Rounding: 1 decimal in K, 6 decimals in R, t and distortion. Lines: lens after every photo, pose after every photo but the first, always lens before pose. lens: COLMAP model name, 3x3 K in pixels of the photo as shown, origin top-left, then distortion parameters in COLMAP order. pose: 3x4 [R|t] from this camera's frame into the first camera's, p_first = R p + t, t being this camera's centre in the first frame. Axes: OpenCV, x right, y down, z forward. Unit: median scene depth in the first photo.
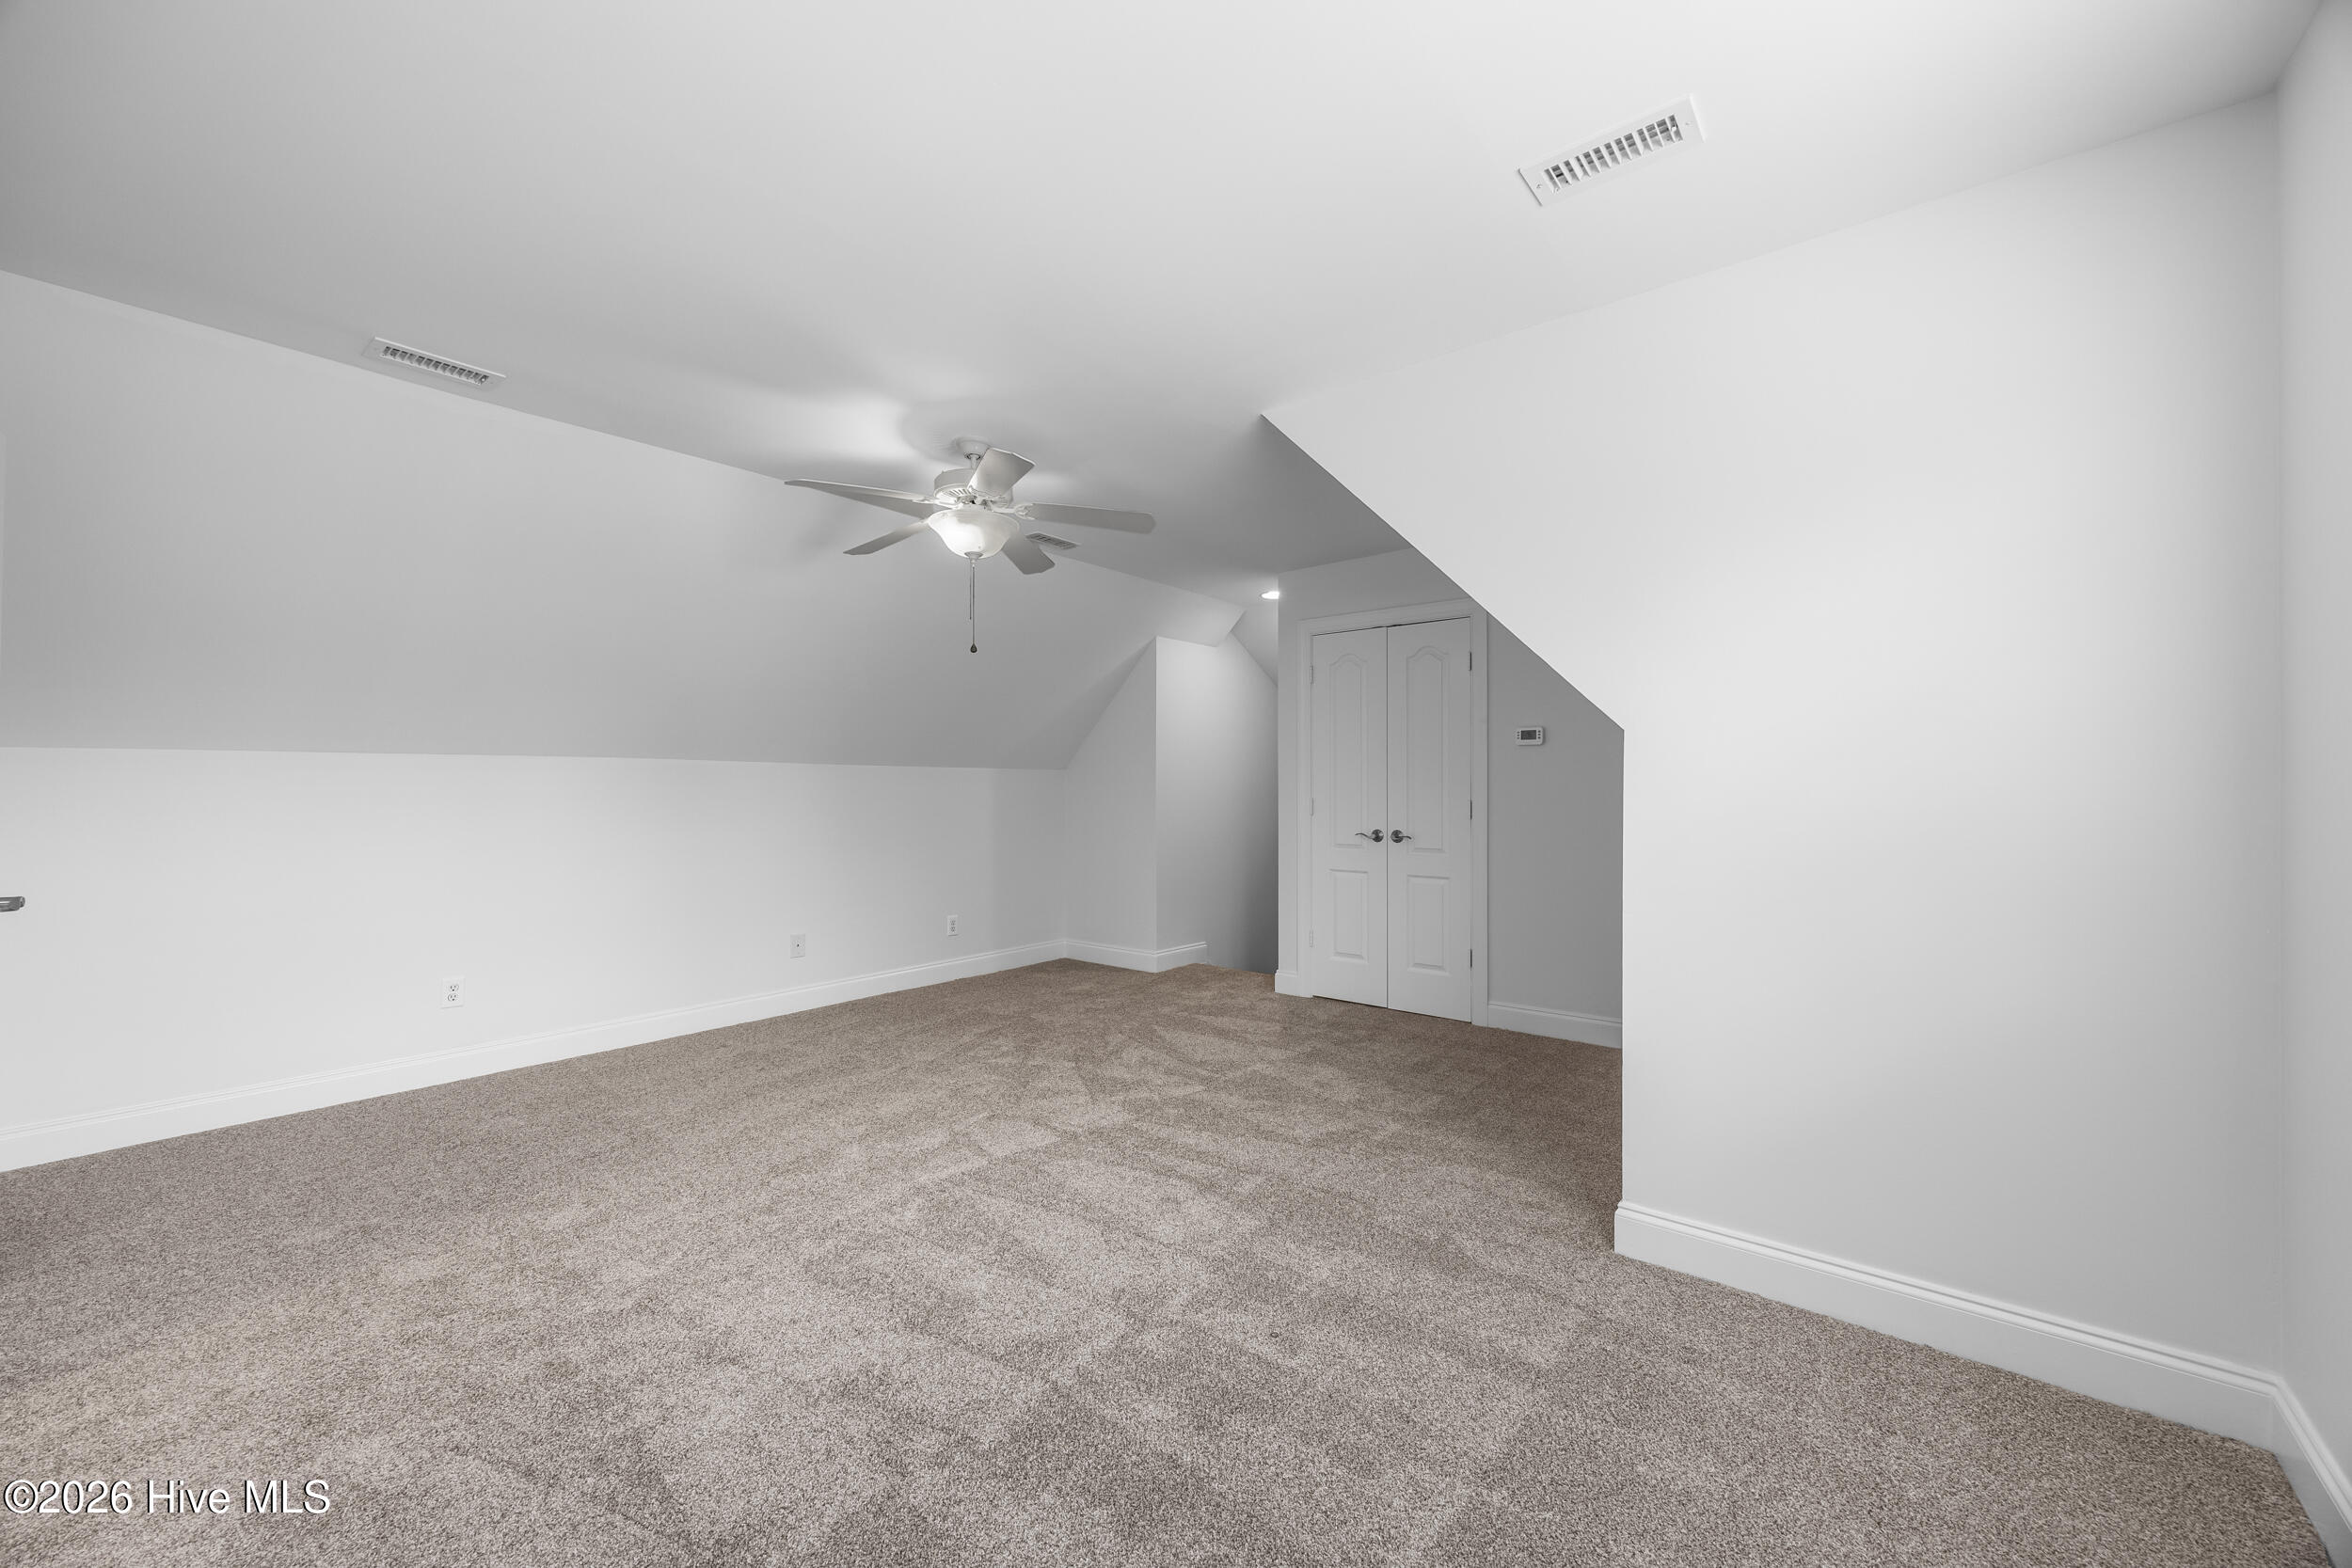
lens RADIAL K [[900.8, 0, 1161.2], [0, 900.8, 786.7], [0, 0, 1]] dist [-0.000892, -0.000045]
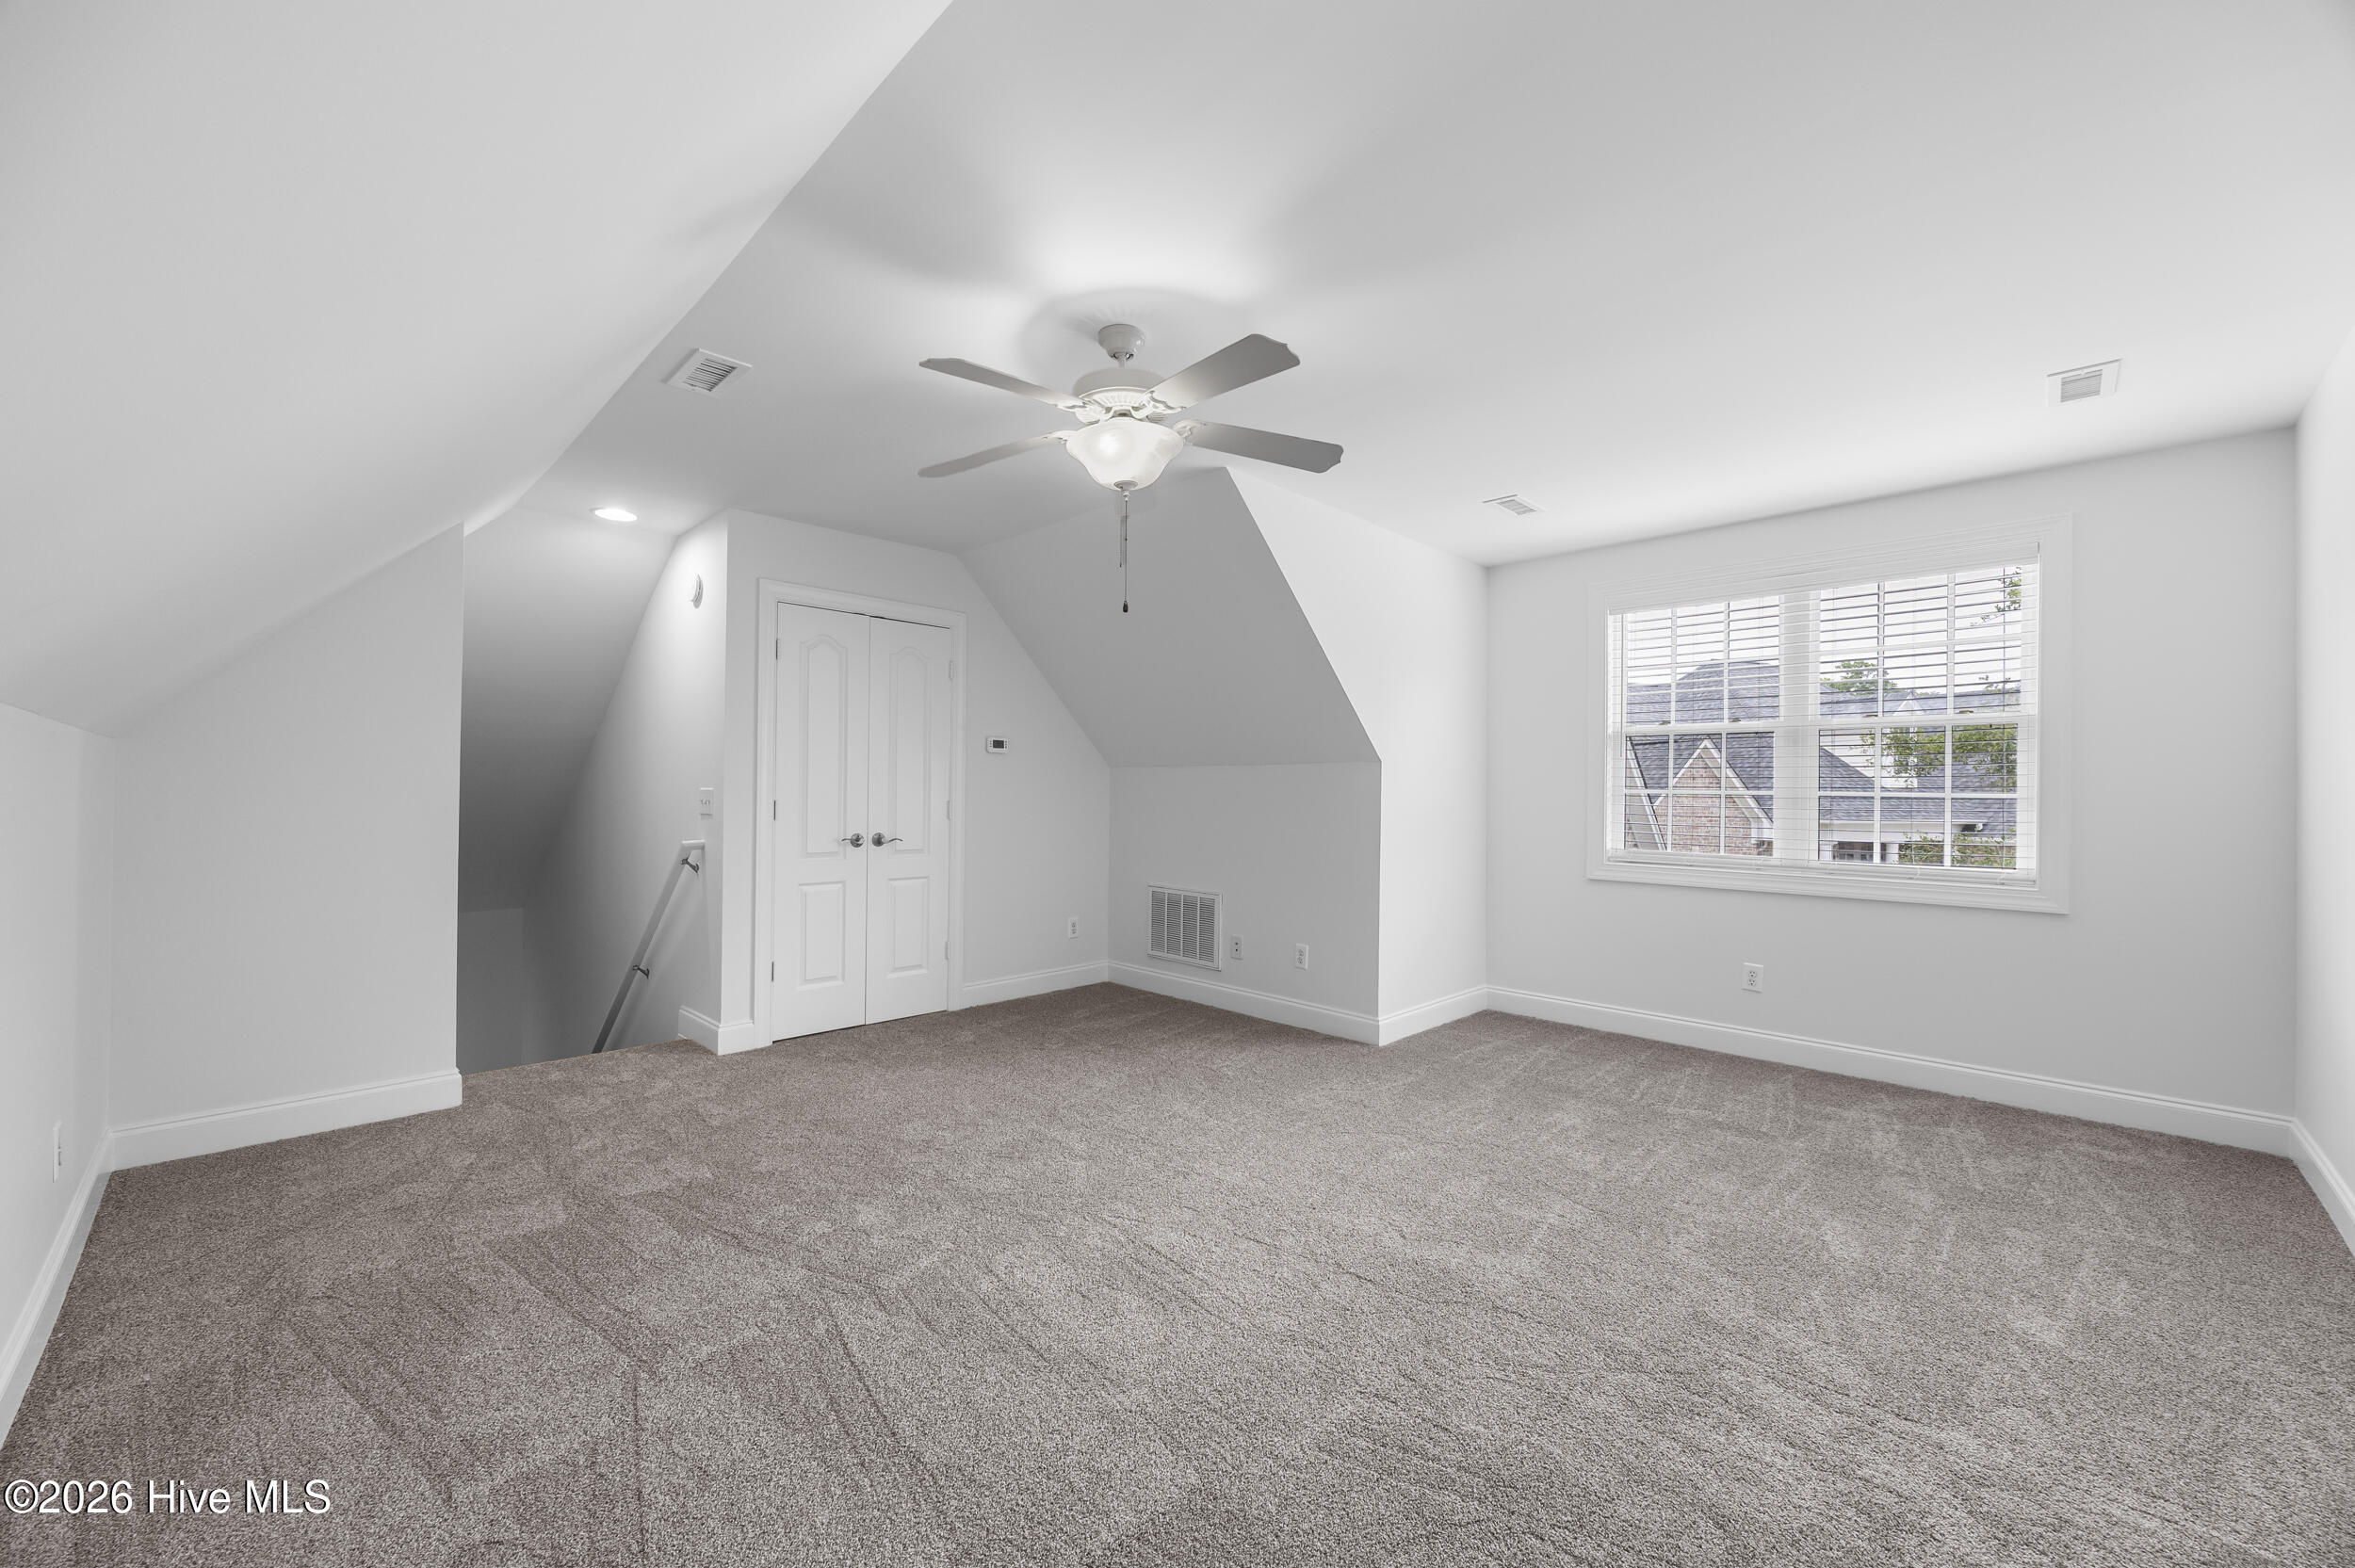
lens RADIAL K [[901.9, 0, 1163.5], [0, 901.9, 782.7], [0, 0, 1]] dist [-0.000892, -0.000045]
pose [[0.099677, 0.015160, 0.994904, -0.658497], [-0.011378, 0.999836, -0.014096, 0.005373], [-0.994955, -0.009915, 0.099833, 0.612222]]
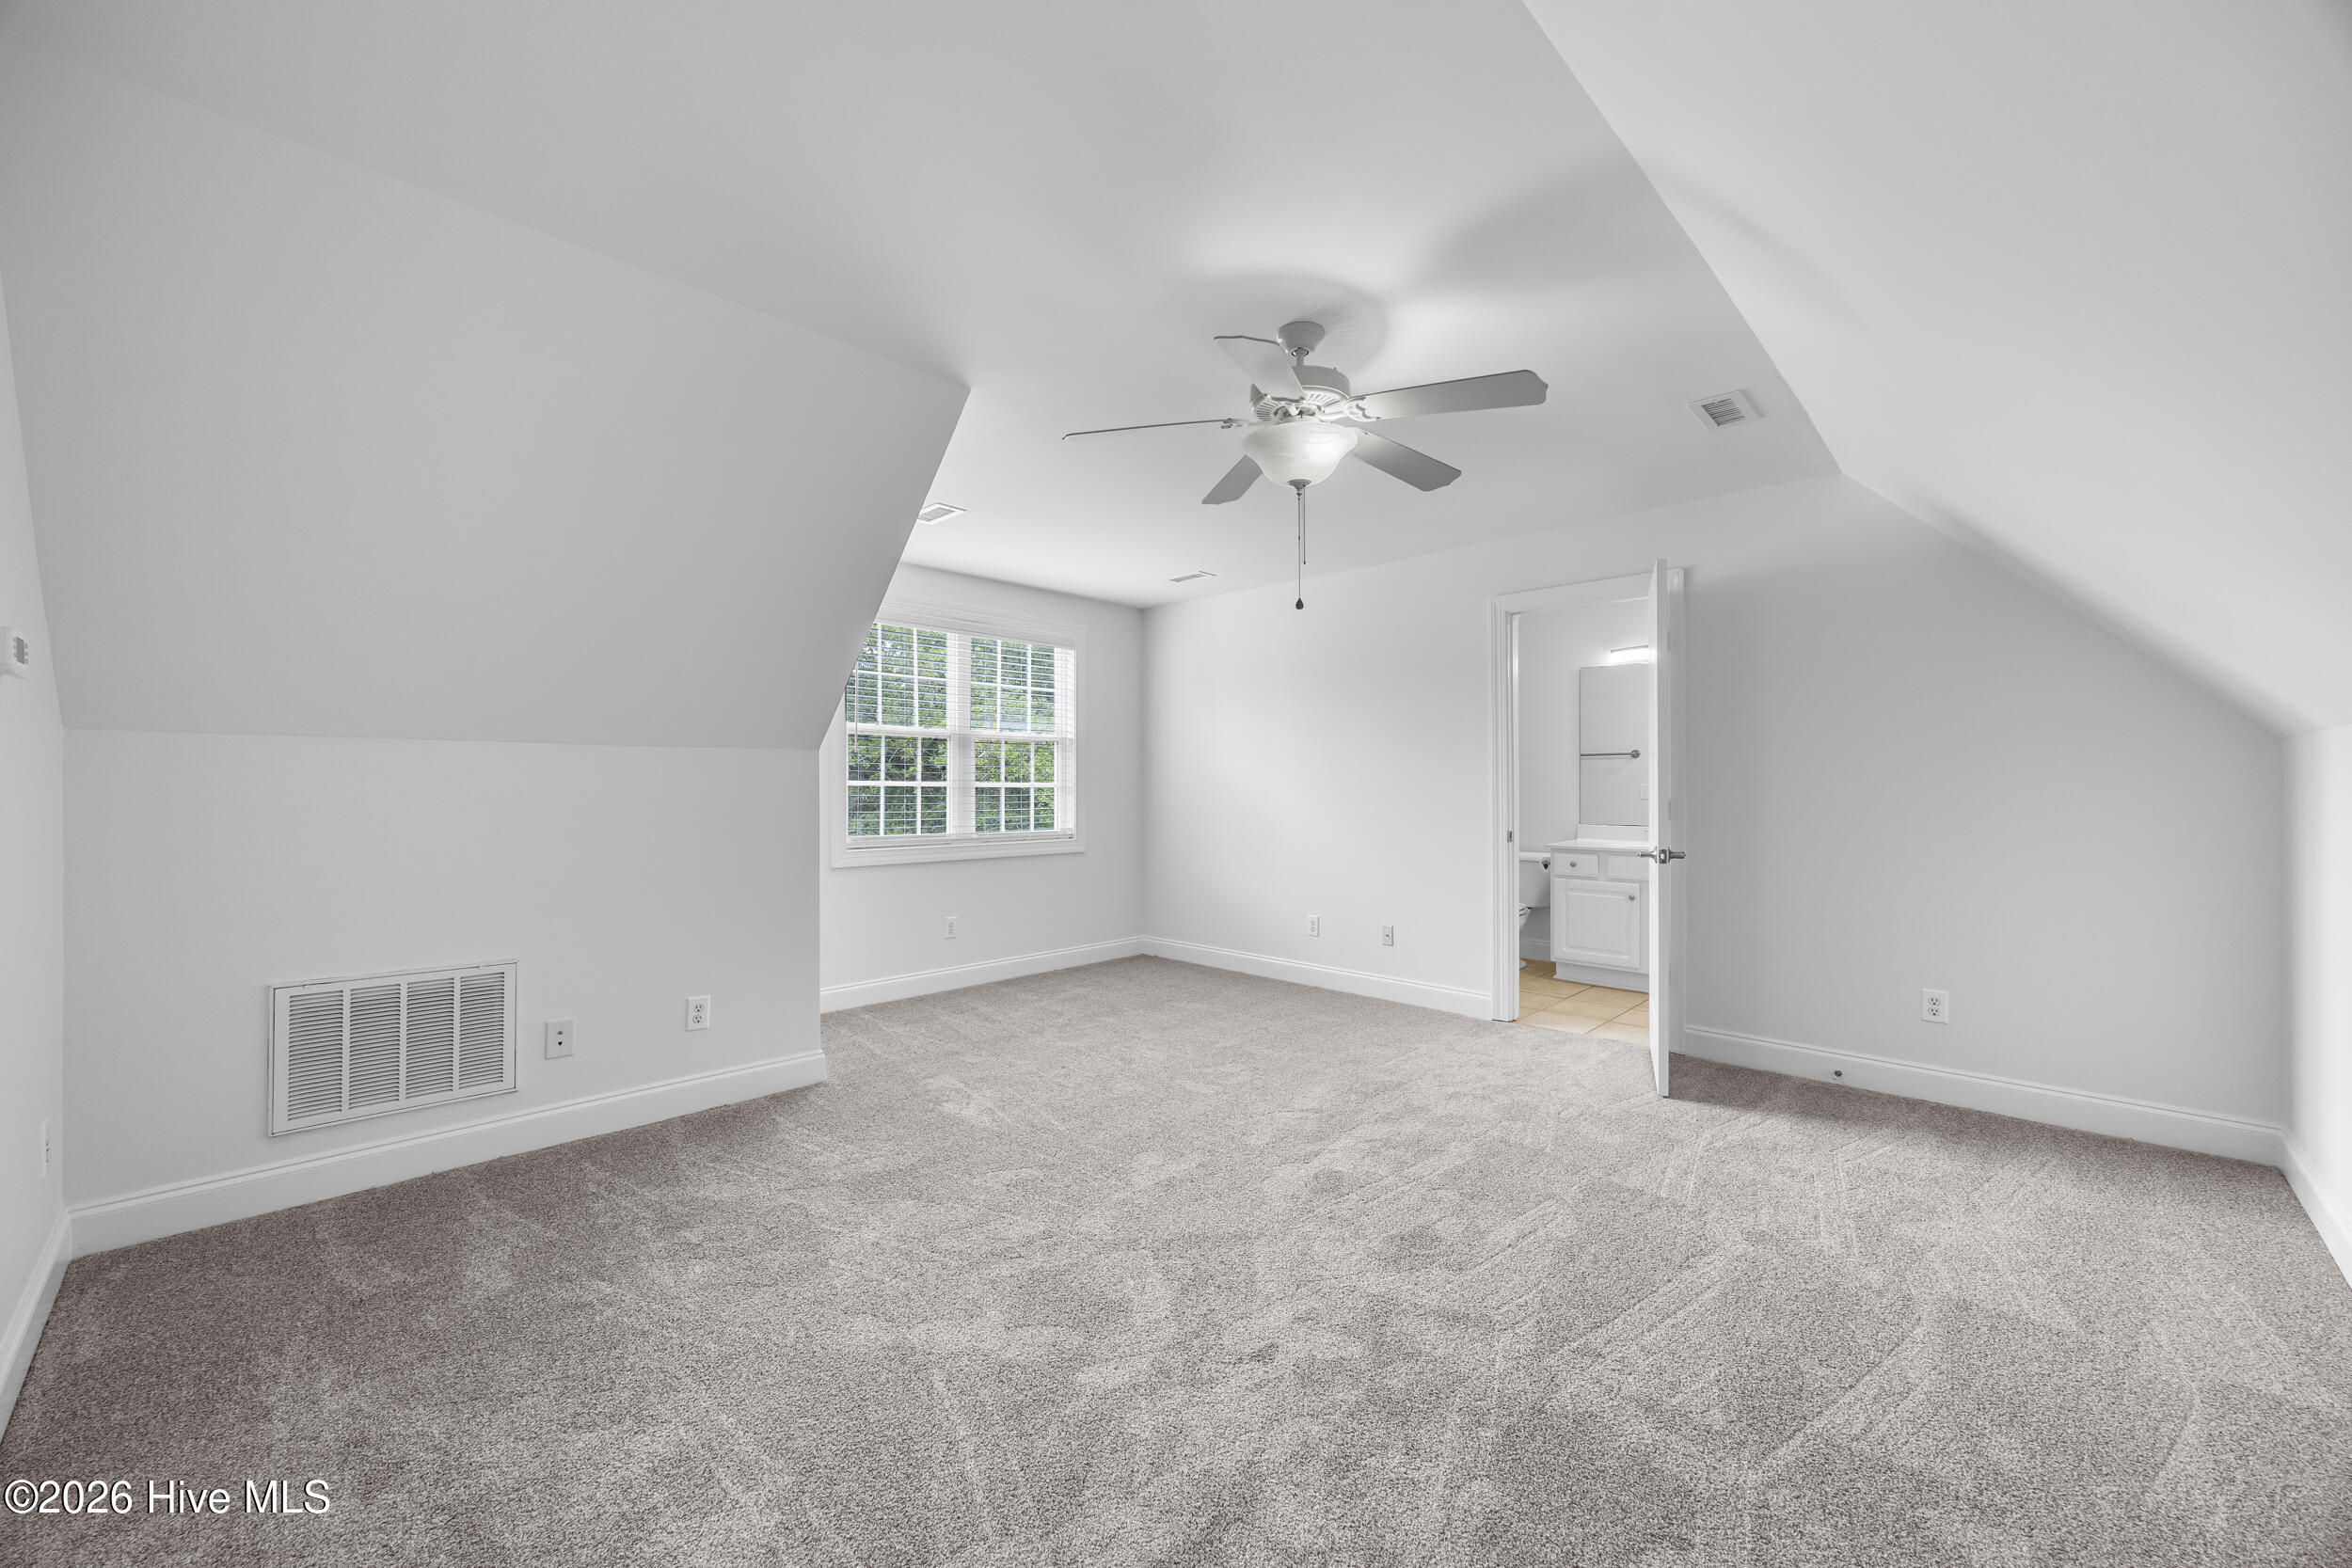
lens RADIAL K [[900.8, 0, 1176.8], [0, 900.8, 788.2], [0, 0, 1]] dist [-0.000892, -0.000045]
pose [[-0.995592, 0.005838, 0.093612, -0.149221], [0.005770, 0.999983, -0.001000, 0.004103], [-0.093616, -0.000455, -0.995608, 1.185294]]
